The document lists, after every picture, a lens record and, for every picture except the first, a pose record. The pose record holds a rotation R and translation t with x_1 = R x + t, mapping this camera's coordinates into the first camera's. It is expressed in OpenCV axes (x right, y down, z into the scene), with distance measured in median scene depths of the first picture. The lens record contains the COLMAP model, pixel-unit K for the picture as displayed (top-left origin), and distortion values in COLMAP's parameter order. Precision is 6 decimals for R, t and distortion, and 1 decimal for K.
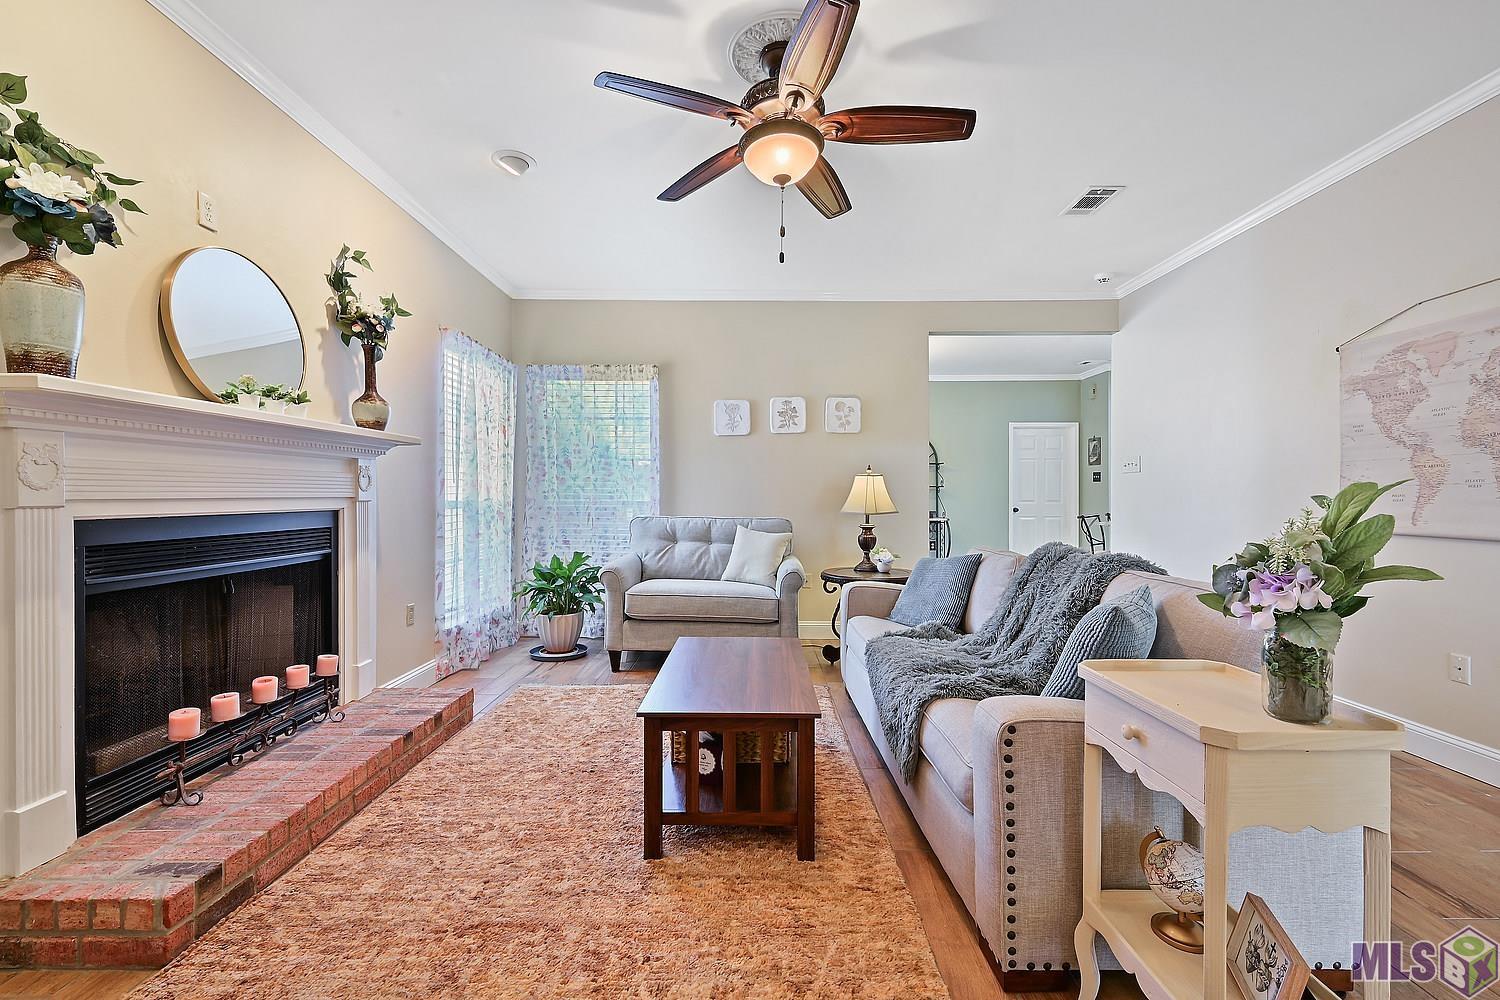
lens RADIAL K [[653.7, 0, 750.3], [0, 653.7, 493.6], [0, 0, 1]] dist [-0.000152, -0.000031]
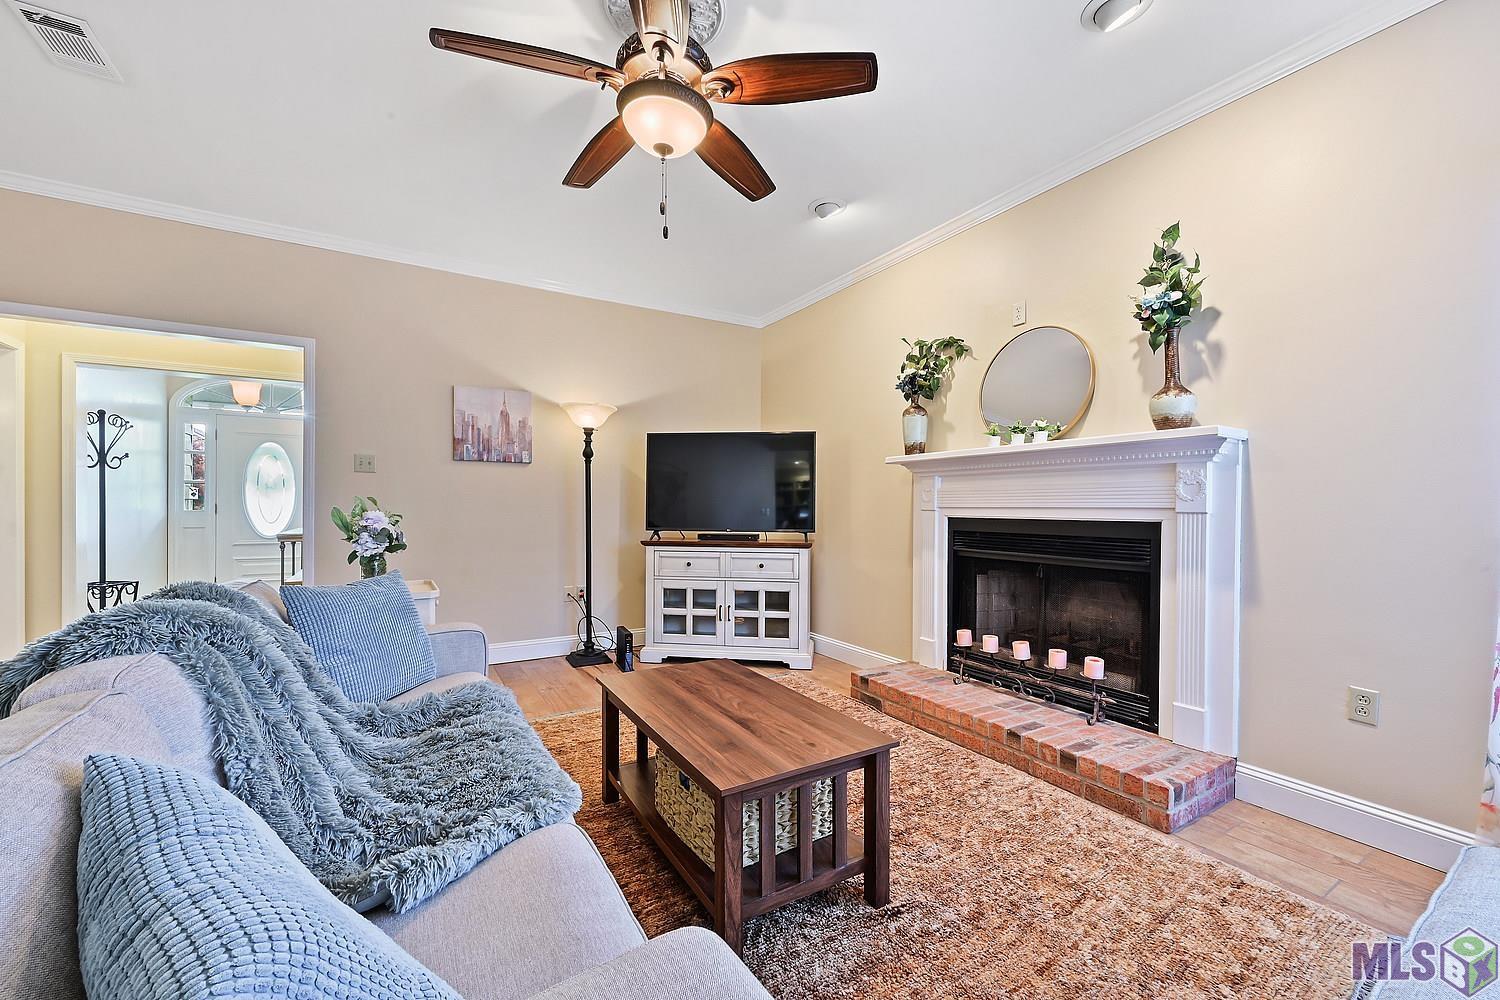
lens RADIAL K [[591.7, 0, 751.5], [0, 591.7, 508.3], [0, 0, 1]] dist [0.000138, 0.000027]
pose [[-0.854699, -0.003224, -0.519114, 0.340087], [-0.007631, 0.999951, 0.006353, 0.003645], [0.519068, 0.009391, -0.854681, 1.620165]]
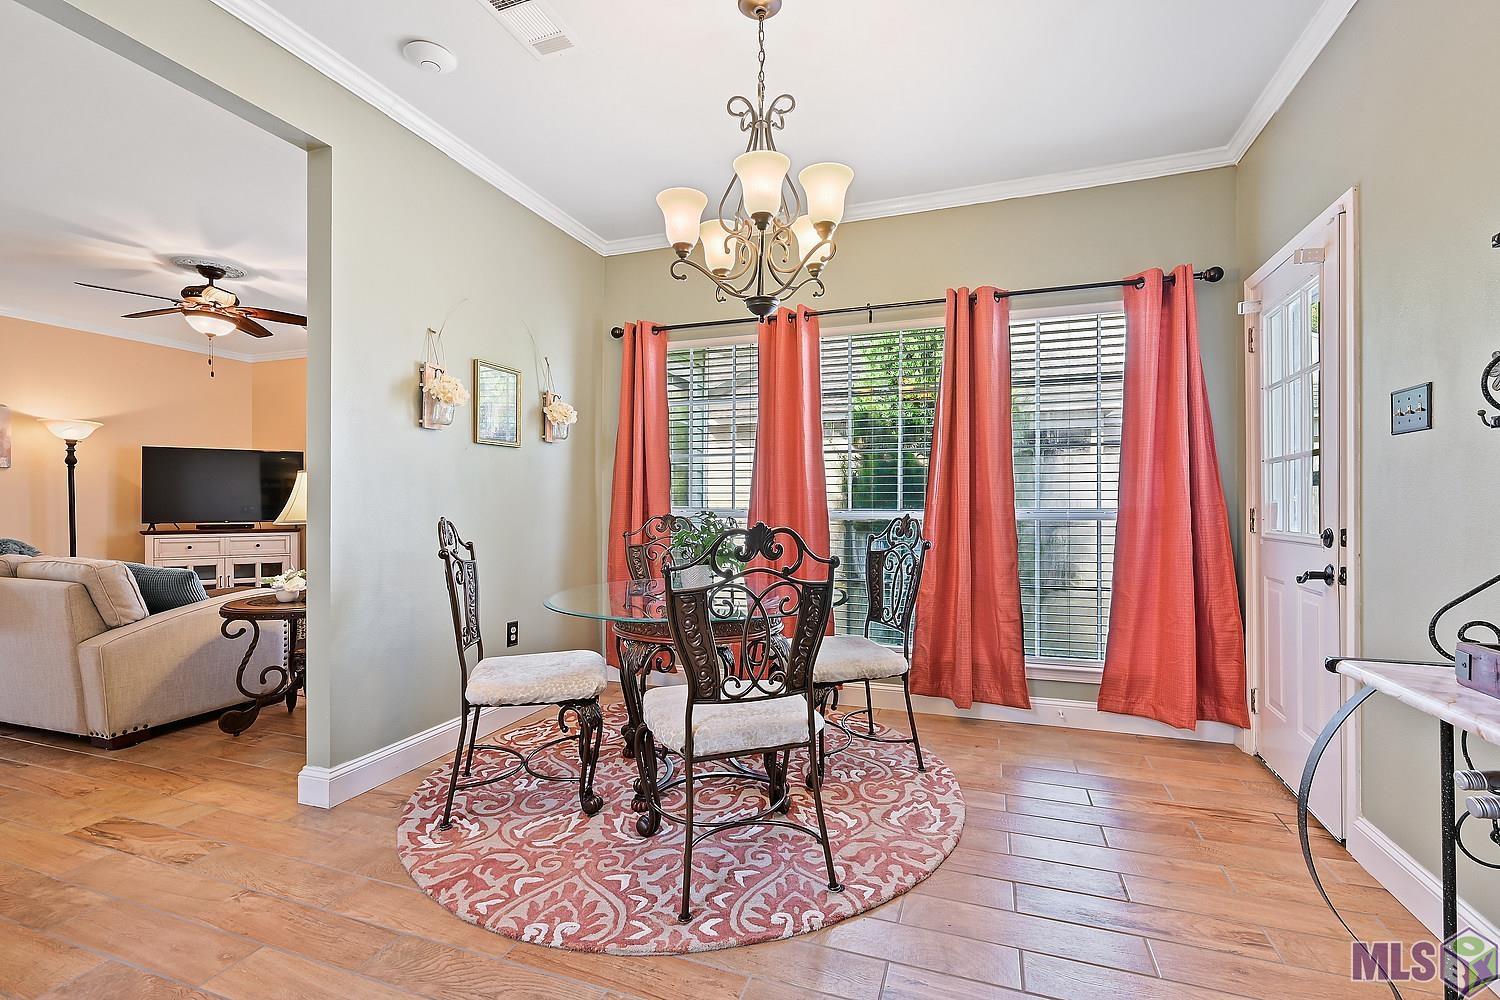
lens RADIAL K [[669.4, 0, 754.7], [0, 669.4, 503.1], [0, 0, 1]] dist [0.018226, 0.000353]
pose [[-0.324191, 0.009144, -0.945948, 1.668693], [-0.002531, 0.999941, 0.010534, -0.035563], [0.945988, 0.005810, -0.324148, 3.368872]]
